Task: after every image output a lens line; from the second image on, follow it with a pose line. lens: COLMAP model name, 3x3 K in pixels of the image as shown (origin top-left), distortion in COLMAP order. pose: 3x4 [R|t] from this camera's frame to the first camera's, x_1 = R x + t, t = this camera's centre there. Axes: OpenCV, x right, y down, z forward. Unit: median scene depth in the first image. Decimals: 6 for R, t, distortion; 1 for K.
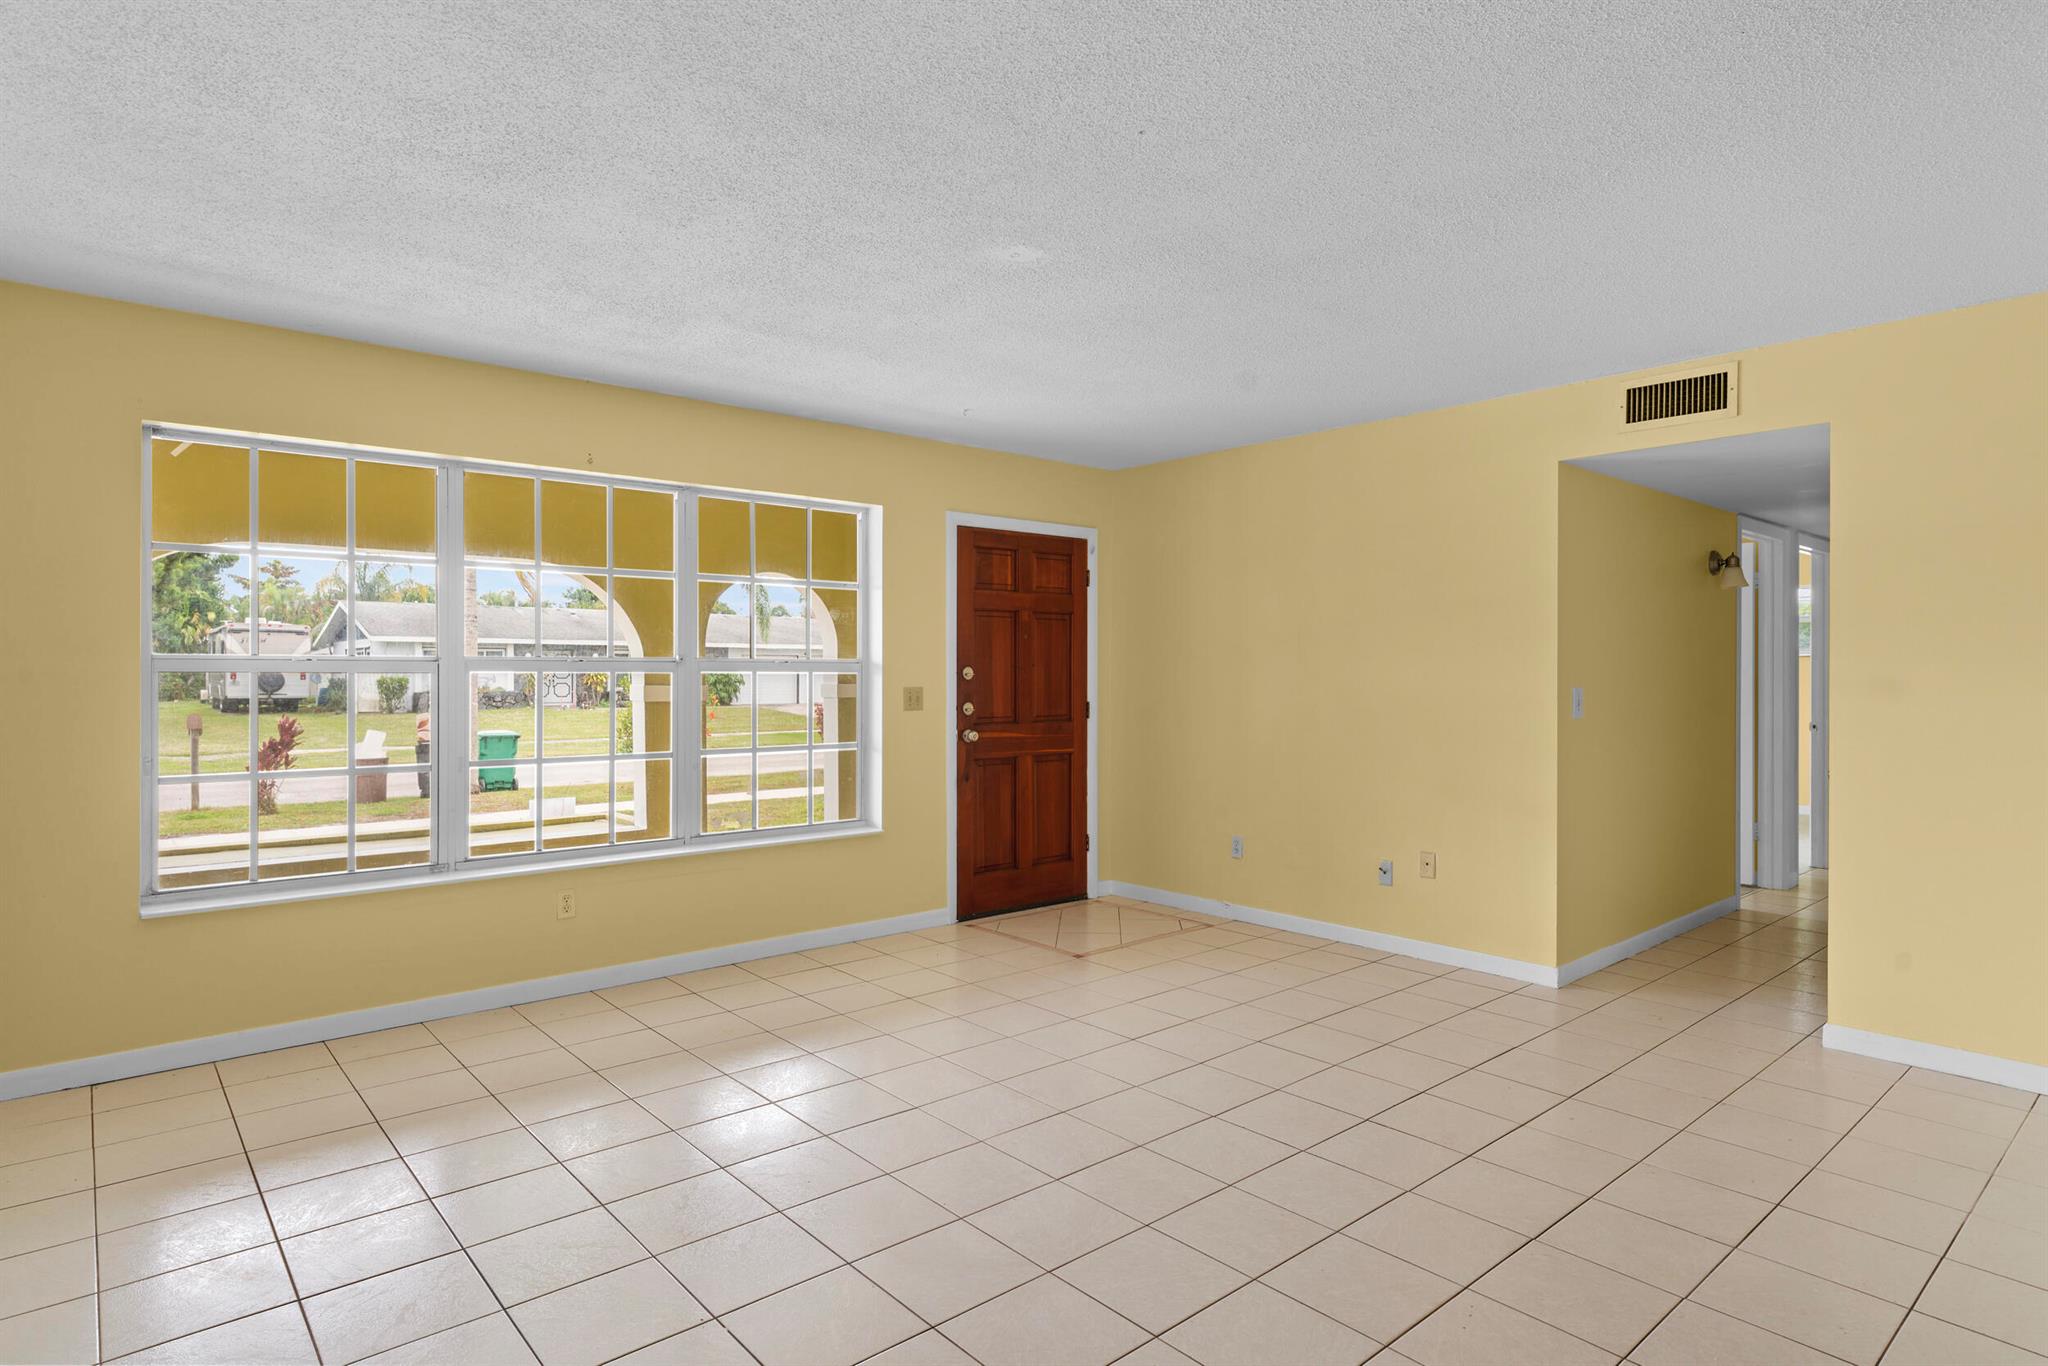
lens RADIAL K [[1108.1, 0, 1024.3], [0, 1108.1, 675.7], [0, 0, 1]] dist [-0.004508, 0.003701]
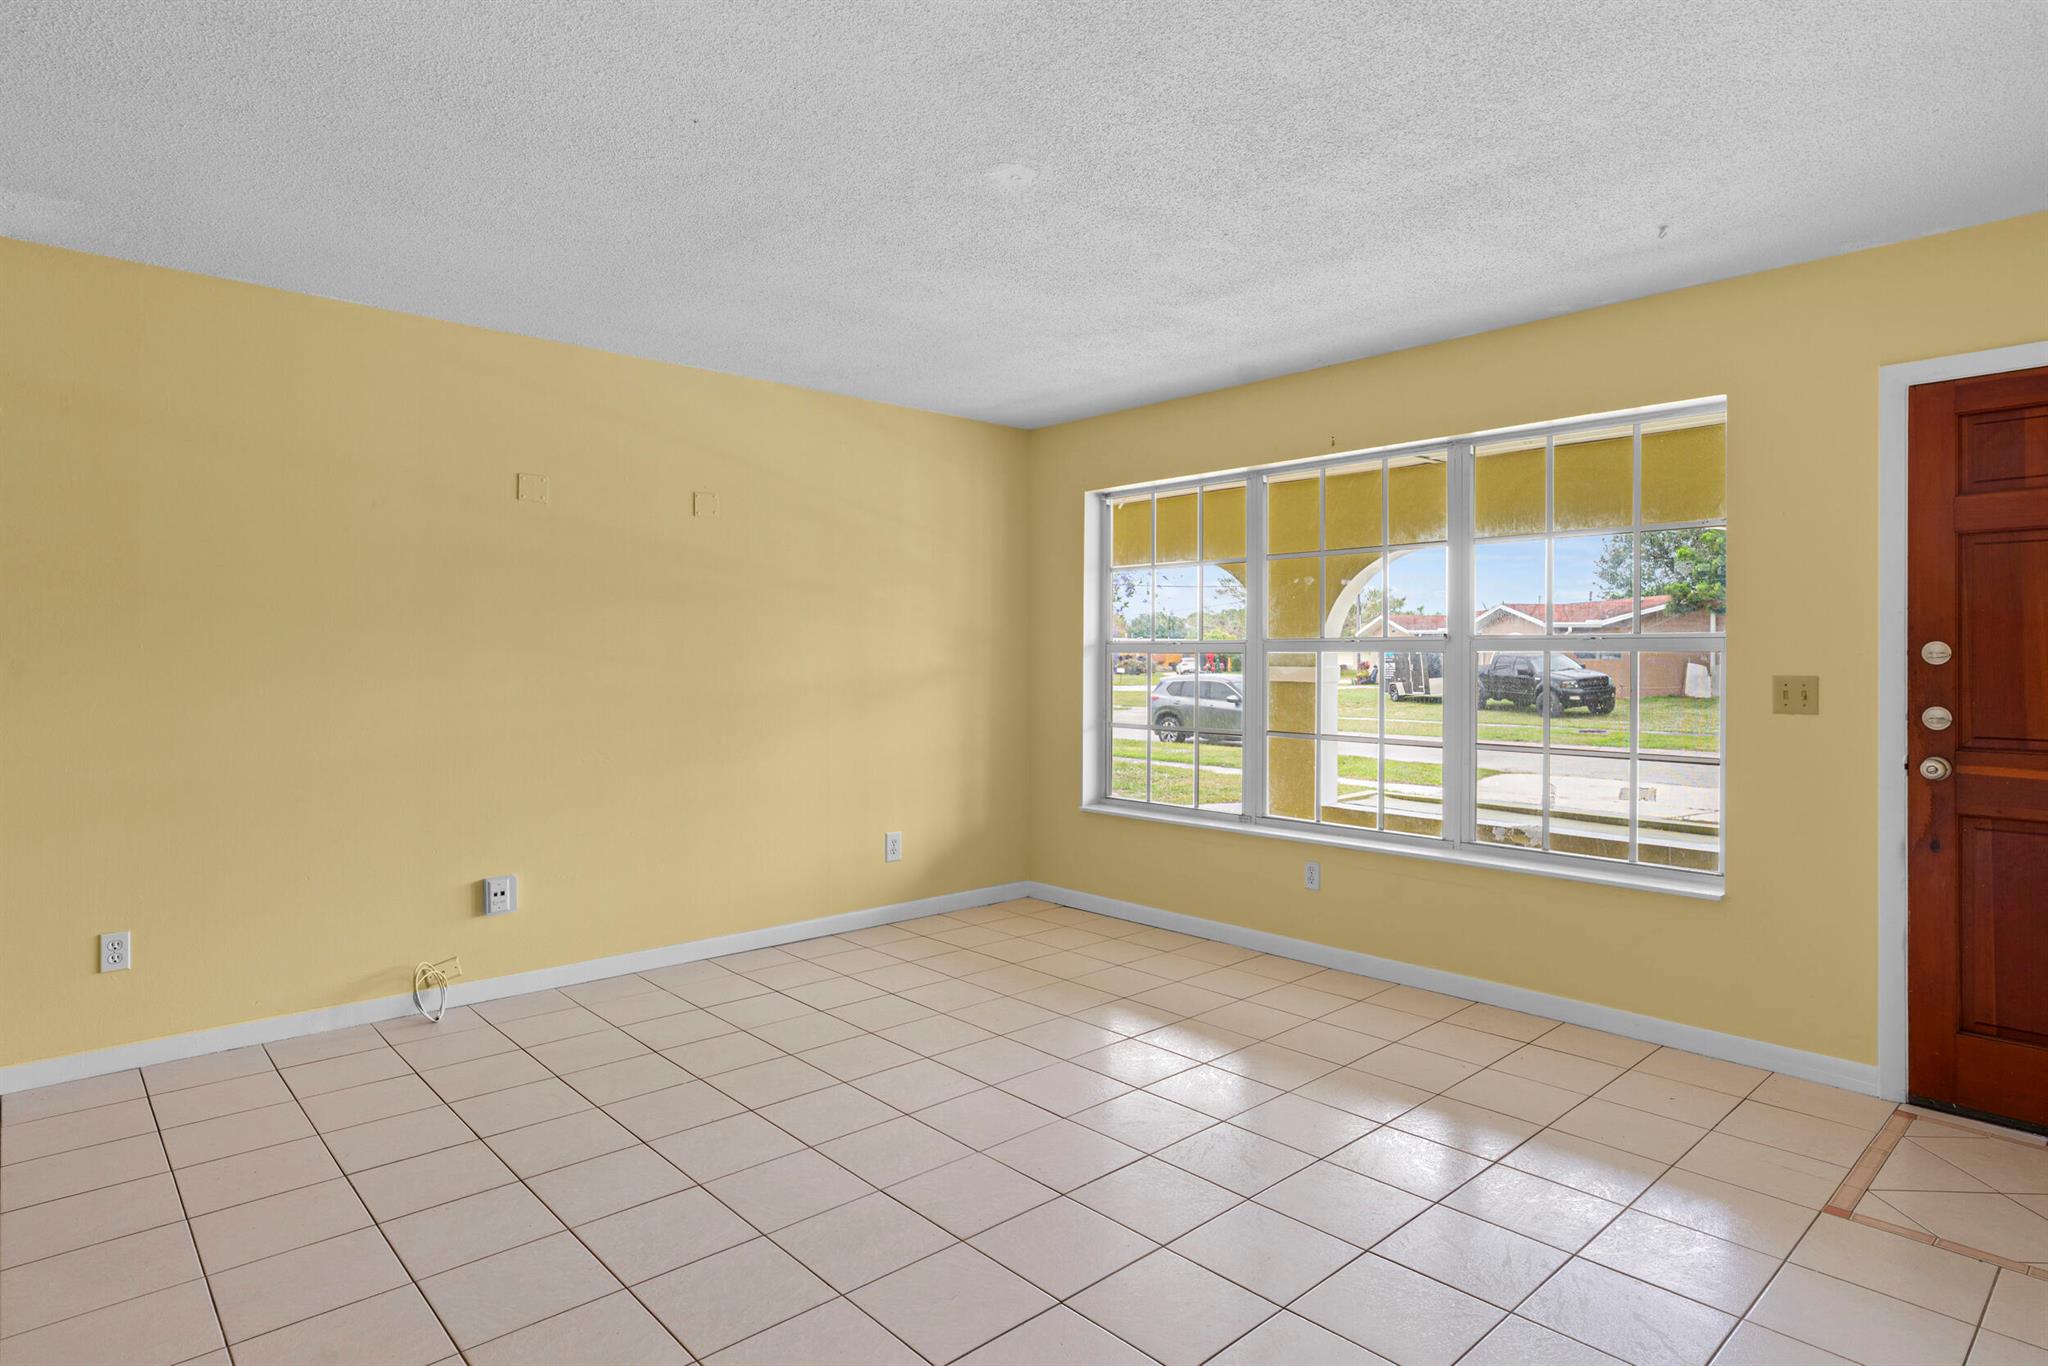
lens RADIAL K [[1111.9, 0, 1021.9], [0, 1111.9, 654.3], [0, 0, 1]] dist [-0.001028, 0.001533]
pose [[0.028006, -0.001422, -0.999607, 0.475156], [-0.004045, 0.999991, -0.001536, 0.001089], [0.999600, 0.004086, 0.028000, 0.532103]]
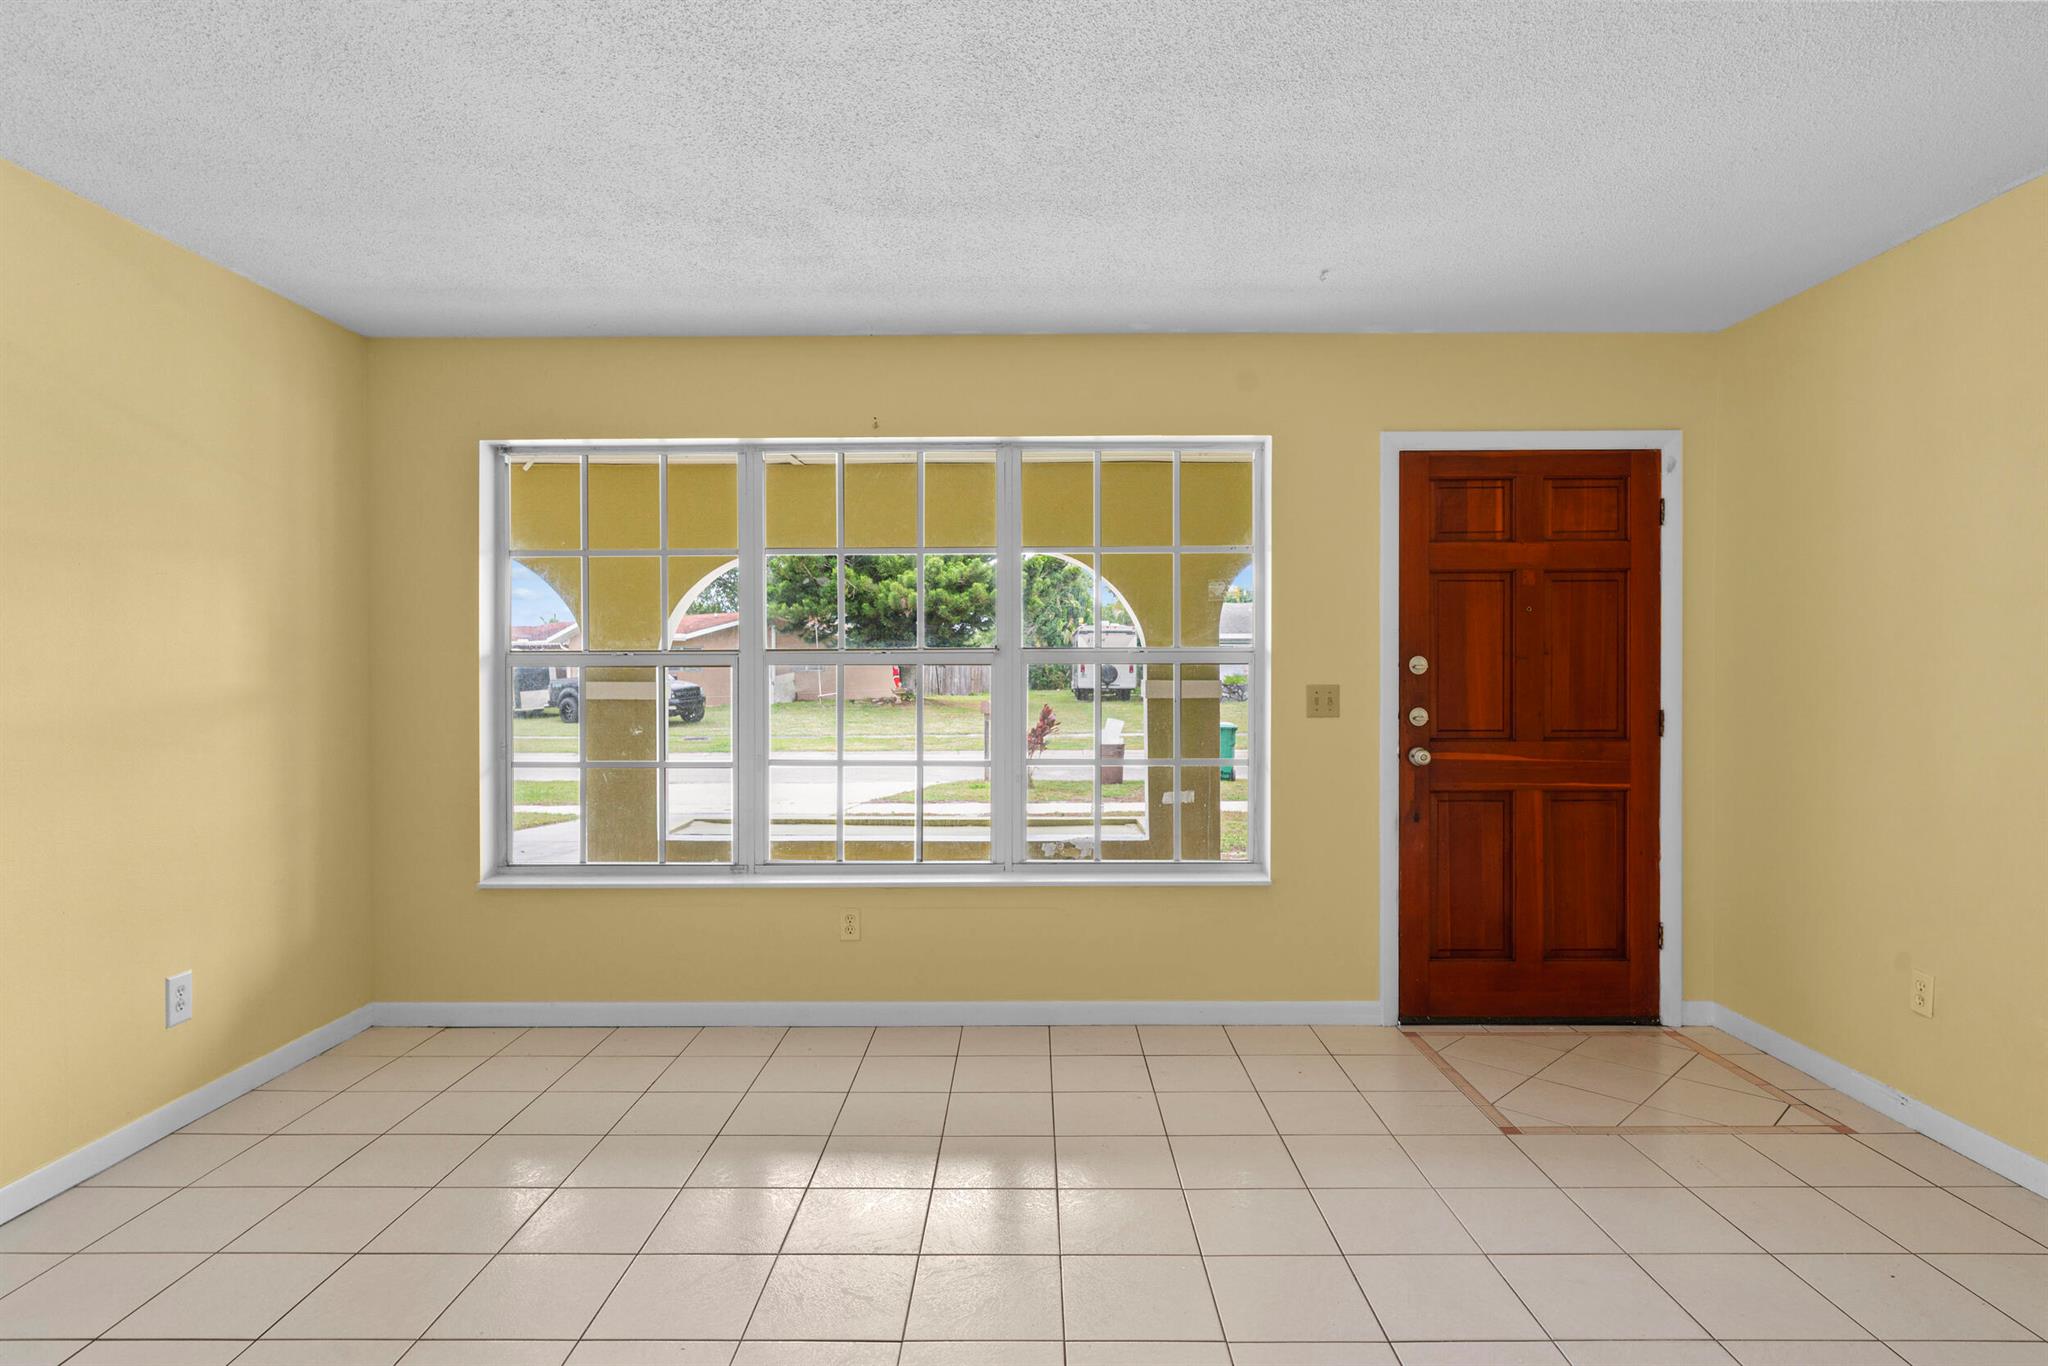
lens RADIAL K [[1108.1, 0, 1024.3], [0, 1108.1, 675.7], [0, 0, 1]] dist [-0.004508, 0.003701]
pose [[0.752104, 0.002993, -0.659037, 0.215181], [0.000977, 0.999984, 0.005656, 0.000237], [0.659043, -0.004898, 0.752089, 0.320483]]
